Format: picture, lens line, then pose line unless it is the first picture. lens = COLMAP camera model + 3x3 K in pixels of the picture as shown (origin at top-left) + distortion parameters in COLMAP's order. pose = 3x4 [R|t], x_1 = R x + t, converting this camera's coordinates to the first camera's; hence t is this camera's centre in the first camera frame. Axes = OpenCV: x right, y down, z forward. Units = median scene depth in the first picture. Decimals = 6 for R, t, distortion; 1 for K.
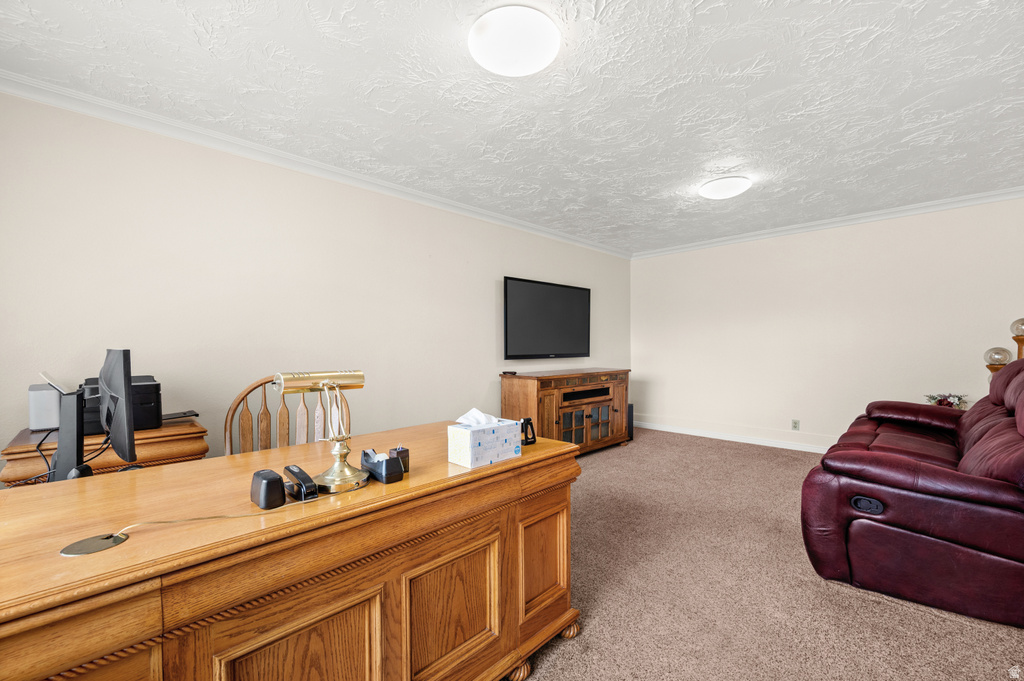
lens RADIAL K [[406.2, 0, 512.5], [0, 406.2, 347.5], [0, 0, 1]] dist [-0.000976, -0.000153]
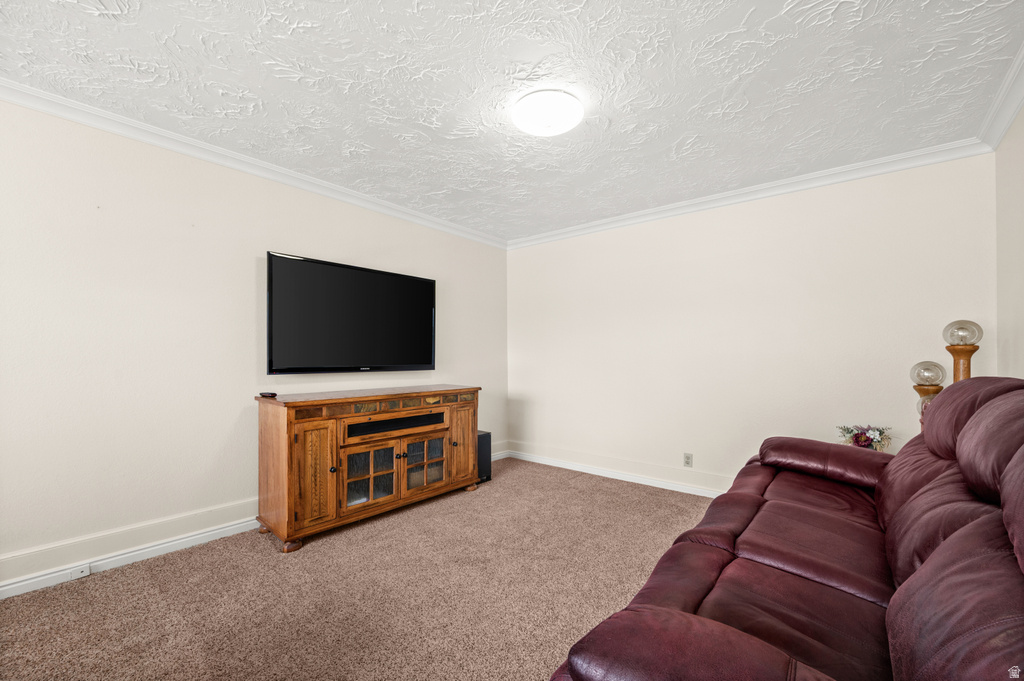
lens RADIAL K [[420.1, 0, 498.1], [0, 420.1, 340.8], [0, 0, 1]] dist [-0.000189, -0.000168]
pose [[0.994916, 0.011420, 0.100061, 0.293066], [-0.007455, 0.999175, -0.039913, -0.000778], [-0.100435, 0.038964, 0.994180, 0.269467]]
